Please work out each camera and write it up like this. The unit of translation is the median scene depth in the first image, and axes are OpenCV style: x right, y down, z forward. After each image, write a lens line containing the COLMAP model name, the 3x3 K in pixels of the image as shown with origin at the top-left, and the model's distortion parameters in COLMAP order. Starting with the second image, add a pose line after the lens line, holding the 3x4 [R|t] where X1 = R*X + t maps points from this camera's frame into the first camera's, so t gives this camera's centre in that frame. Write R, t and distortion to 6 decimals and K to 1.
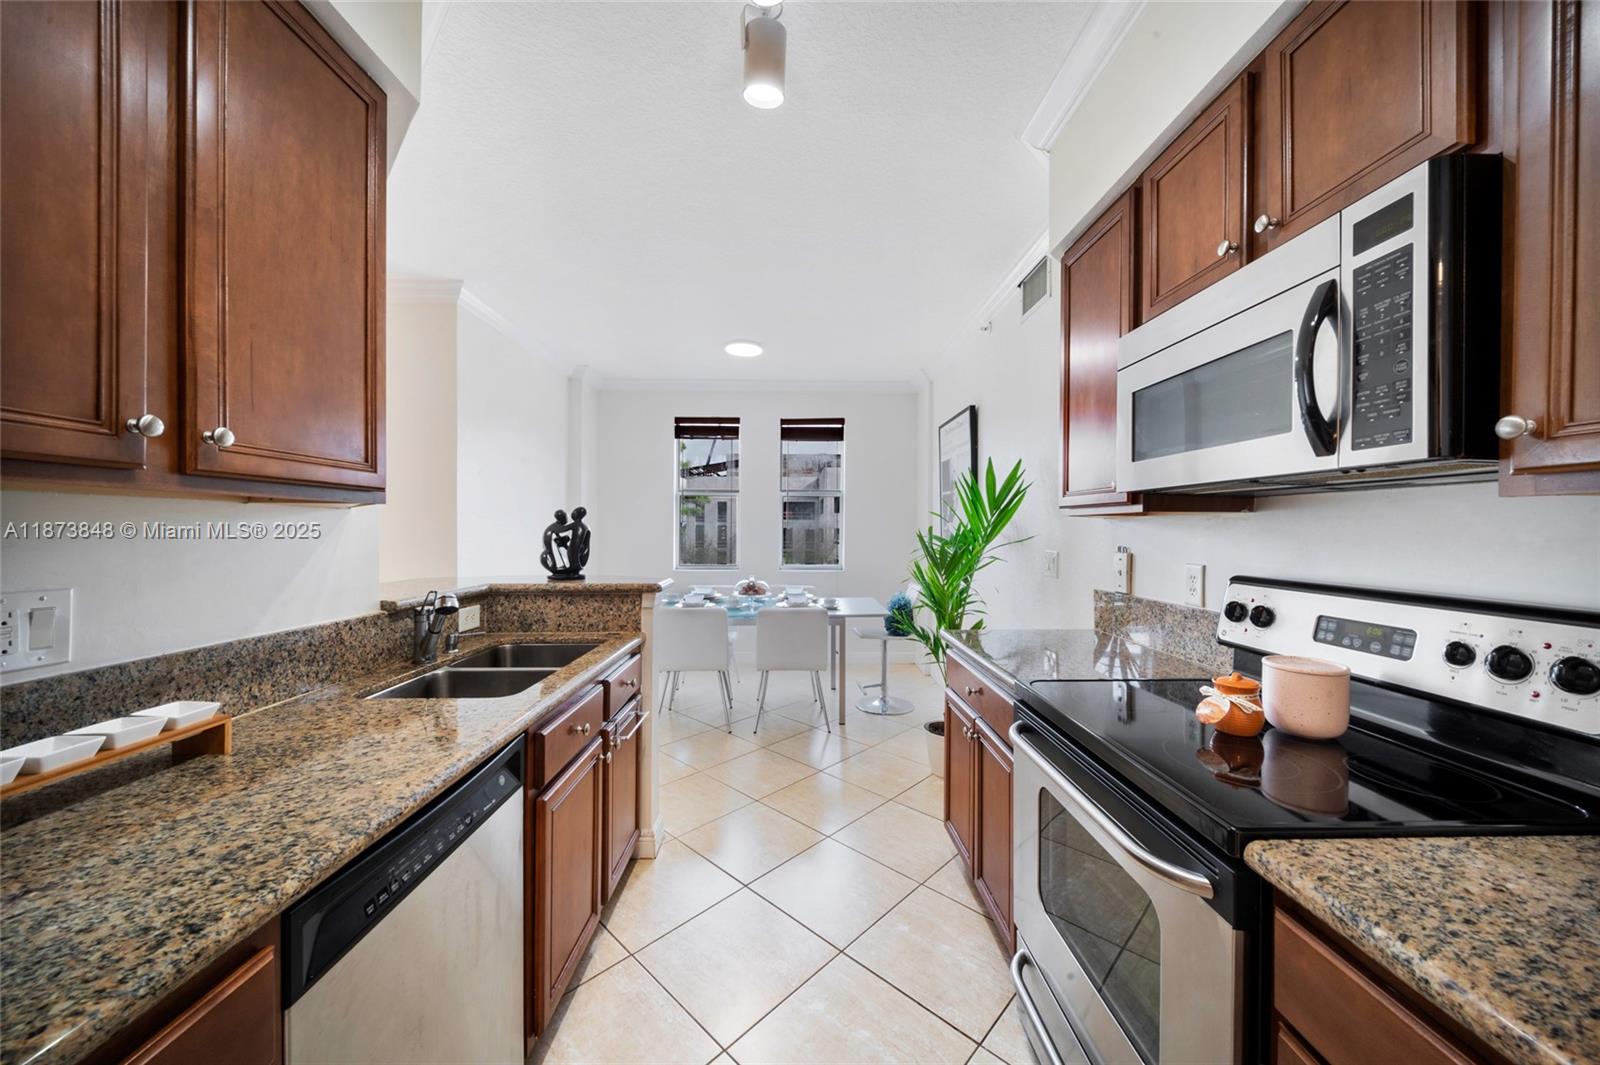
lens RADIAL K [[558.7, 0, 804.8], [0, 558.7, 533.5], [0, 0, 1]] dist [-0.000157, -0.000083]
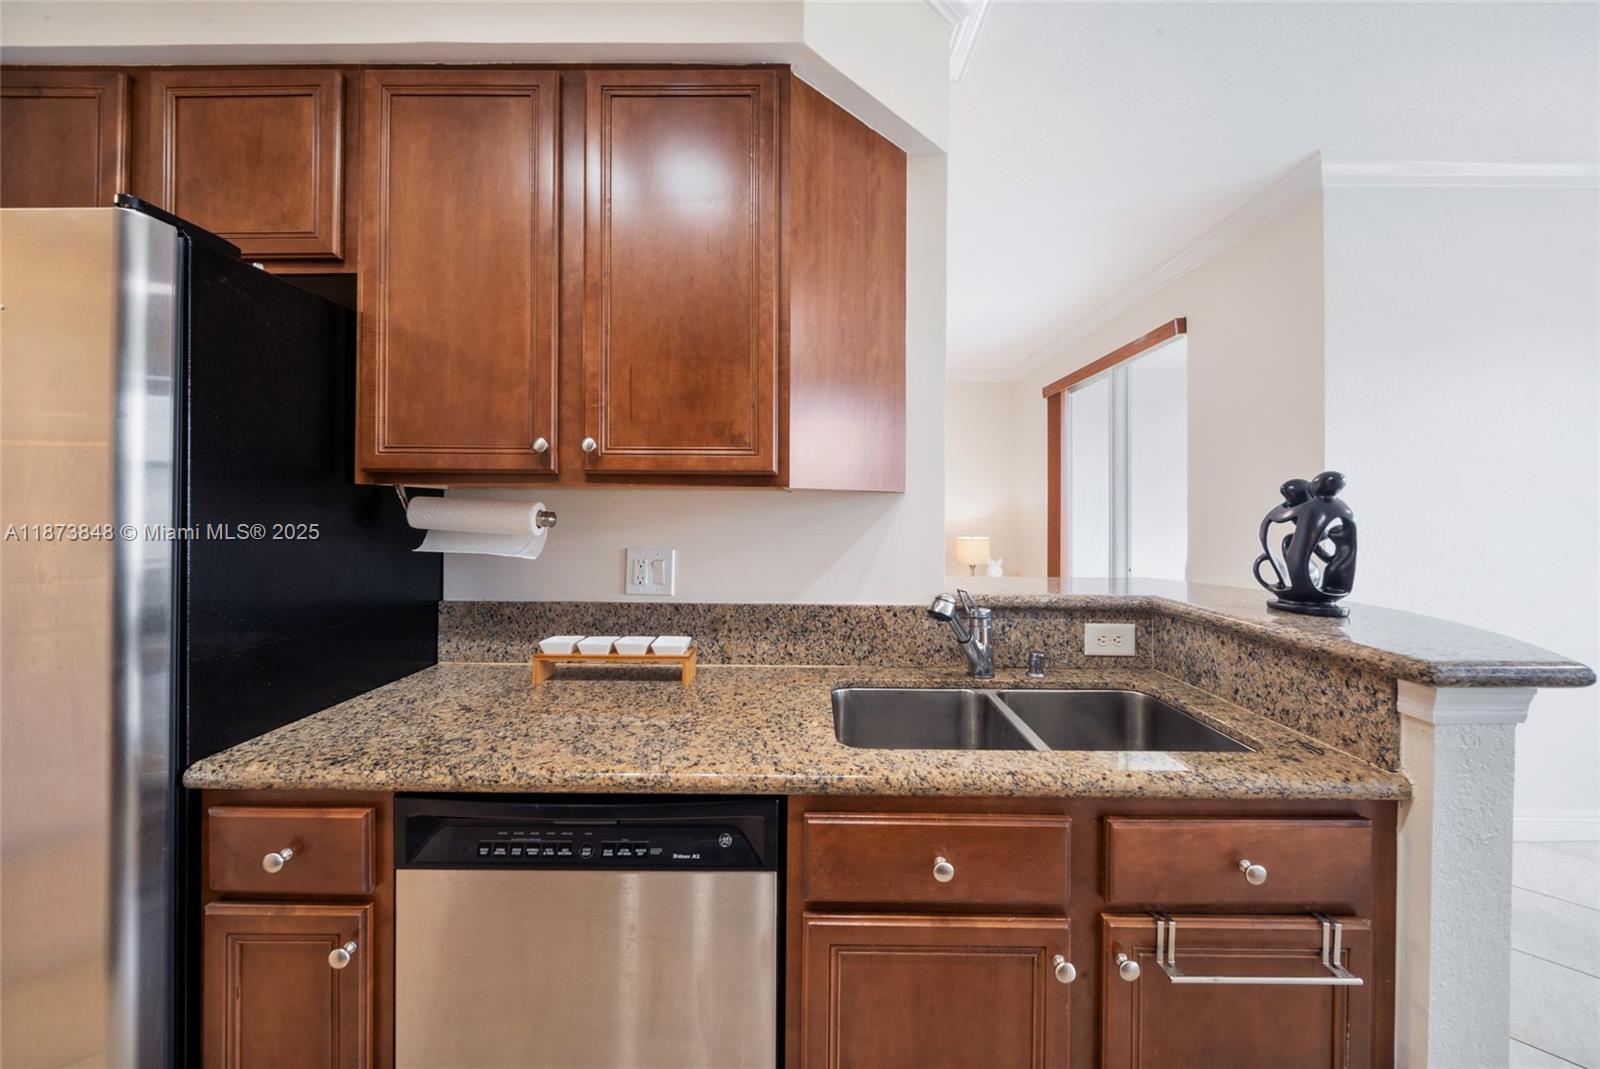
lens RADIAL K [[558.8, 0, 803.5], [0, 558.8, 512.3], [0, 0, 1]] dist [-0.000538, -0.000049]
pose [[-0.020119, -0.002420, -0.999795, 0.107858], [-0.013287, 0.999909, -0.002153, -0.003967], [0.999709, 0.013241, -0.020150, 0.540790]]
